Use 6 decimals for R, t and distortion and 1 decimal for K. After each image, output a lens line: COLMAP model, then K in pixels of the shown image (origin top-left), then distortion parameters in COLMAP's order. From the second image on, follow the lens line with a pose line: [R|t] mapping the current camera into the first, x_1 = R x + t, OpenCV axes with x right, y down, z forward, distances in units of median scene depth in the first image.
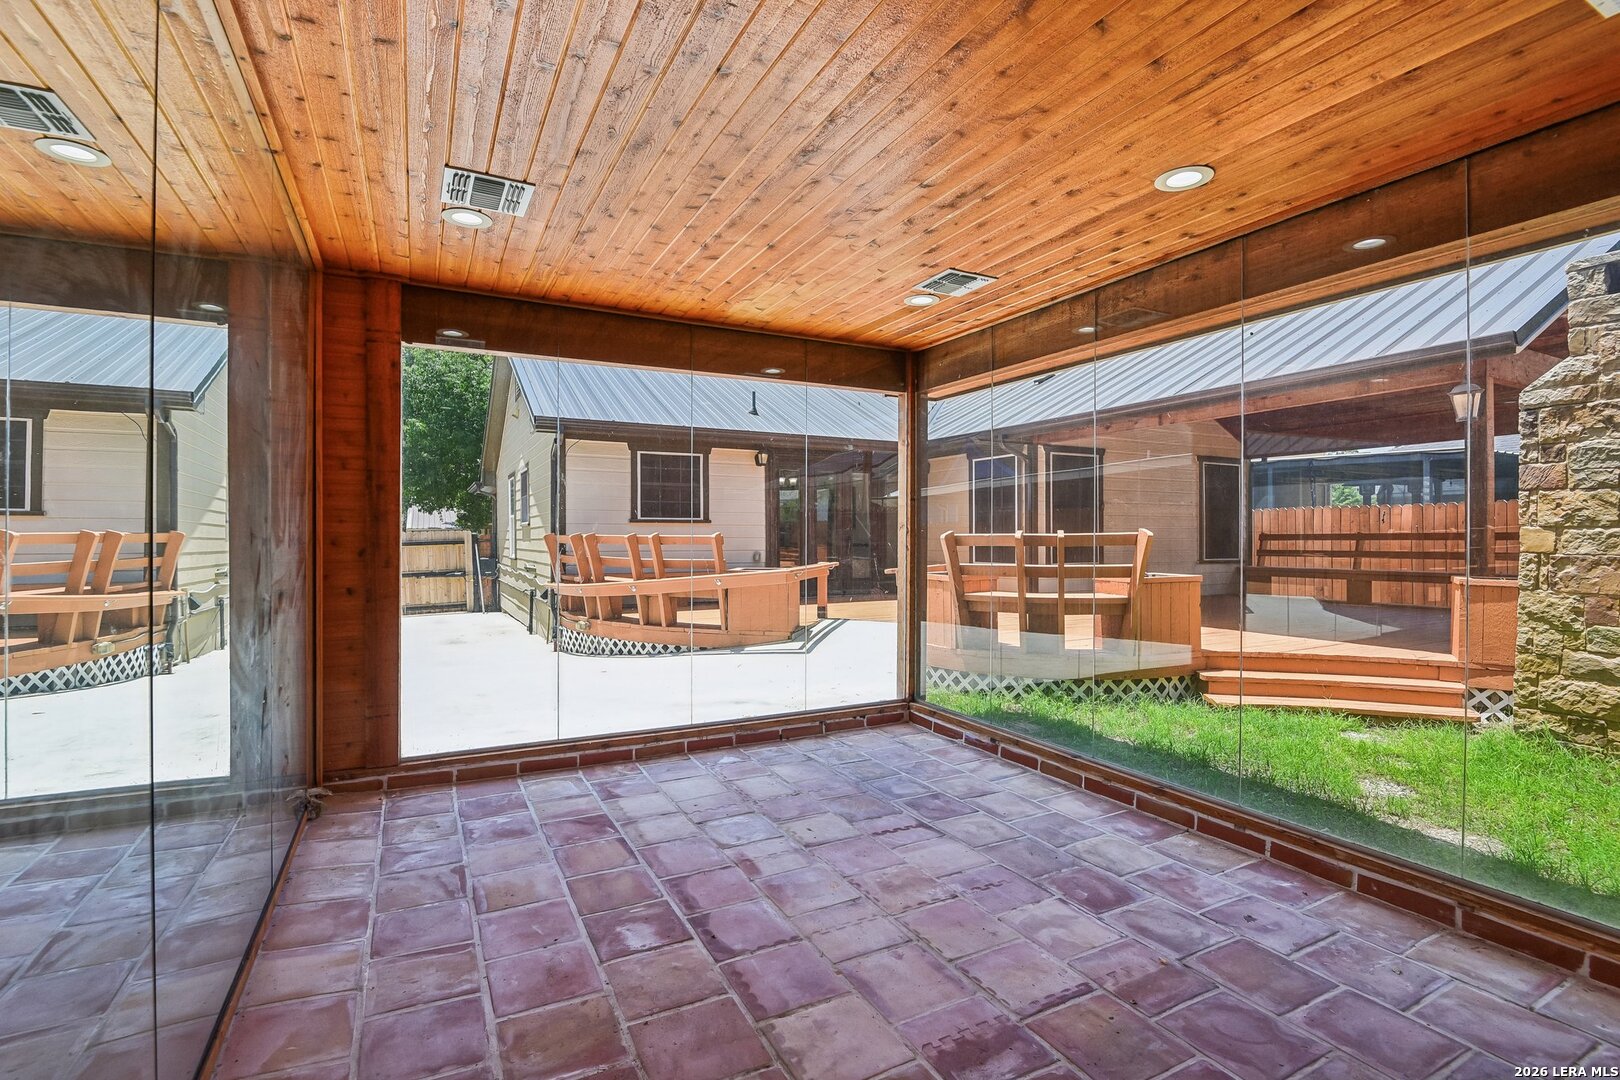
lens RADIAL K [[750.6, 0, 810.6], [0, 750.6, 543.0], [0, 0, 1]] dist [0.001543, -0.001446]
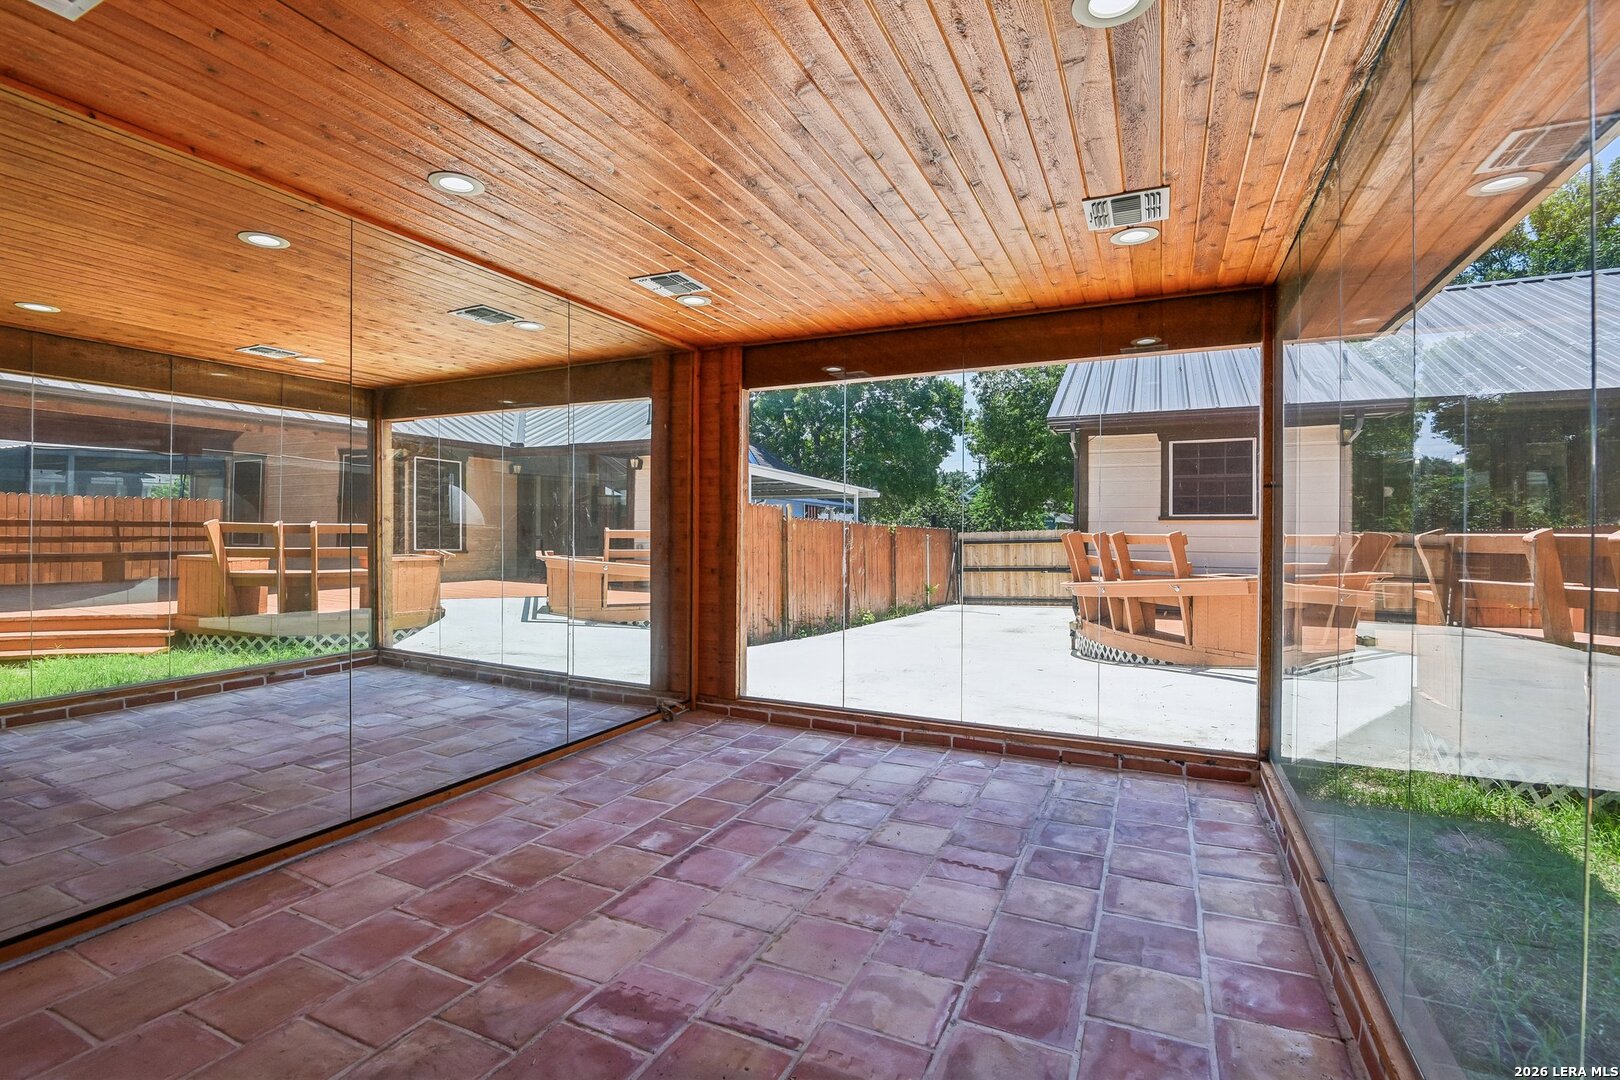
lens RADIAL K [[750.6, 0, 800.0], [0, 750.6, 530.6], [0, 0, 1]] dist [0.001543, -0.001446]
pose [[0.604387, 0.000160, -0.796691, 0.489647], [-0.013007, 0.999869, -0.009667, -0.000259], [0.796585, 0.016205, 0.604310, 0.211487]]
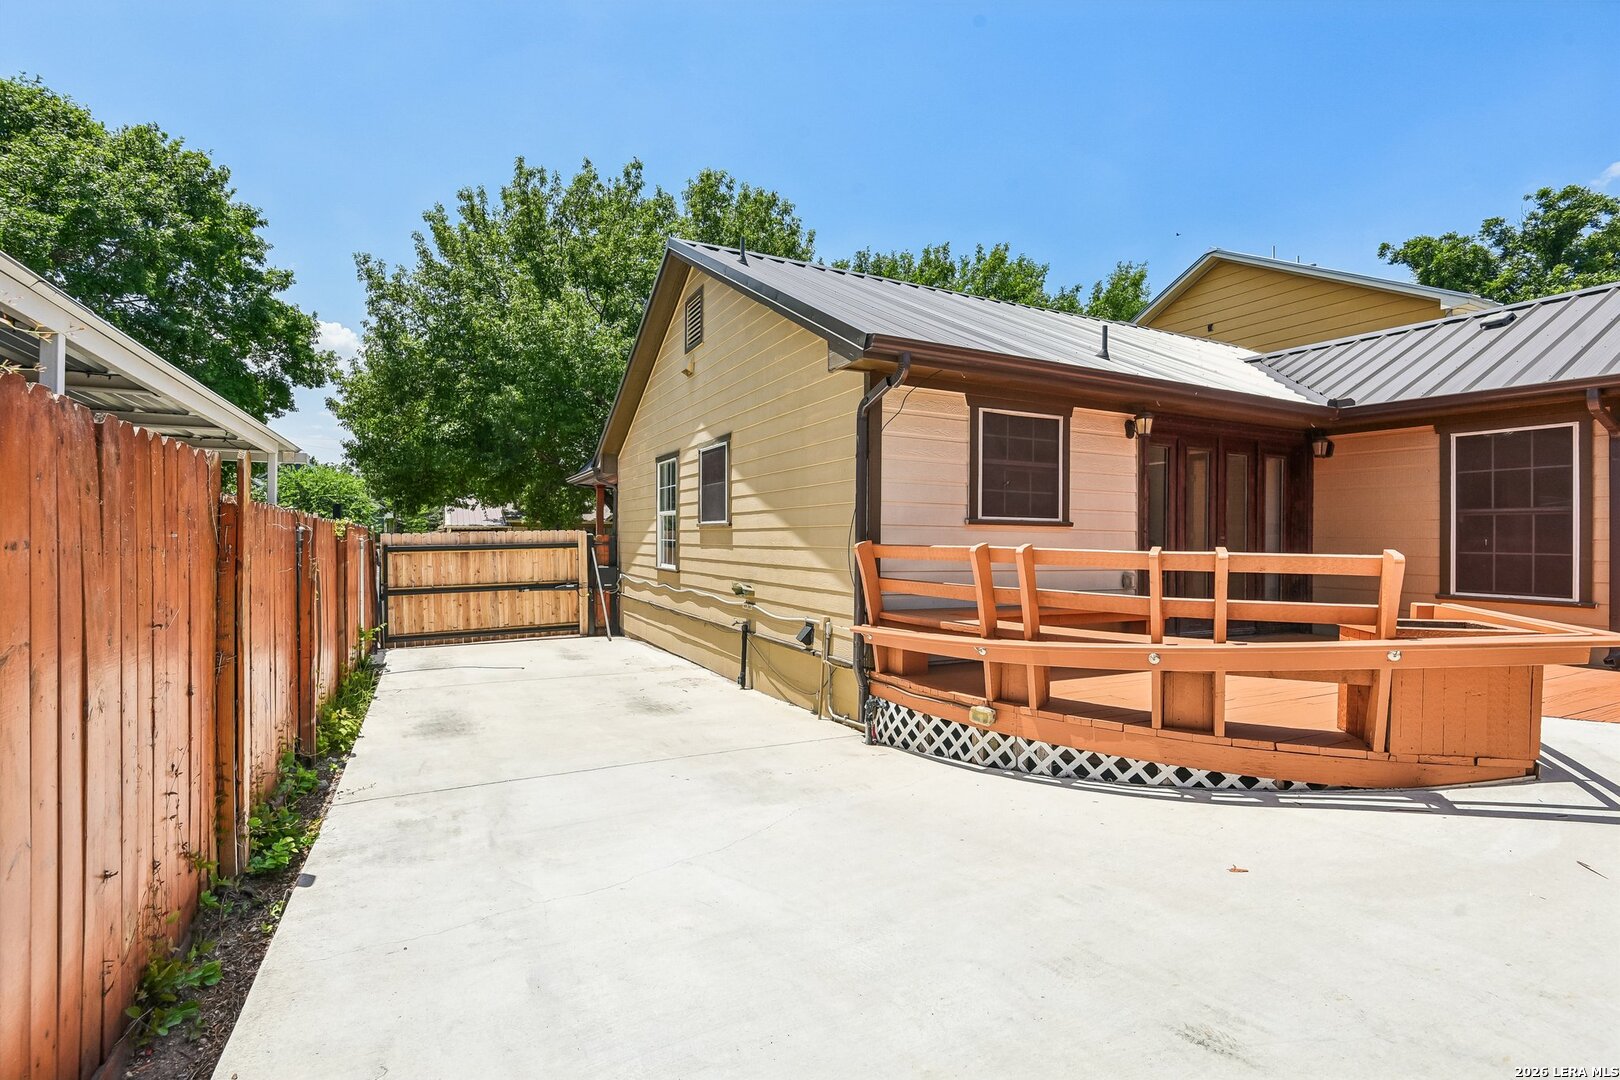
lens RADIAL K [[750.6, 0, 808.7], [0, 750.6, 539.6], [0, 0, 1]] dist [0.001543, -0.001446]
pose [[0.999842, 0.009978, -0.014688, -0.785910], [-0.010033, 0.999943, -0.003679, -0.024510], [0.014651, 0.003826, 0.999885, 0.850678]]
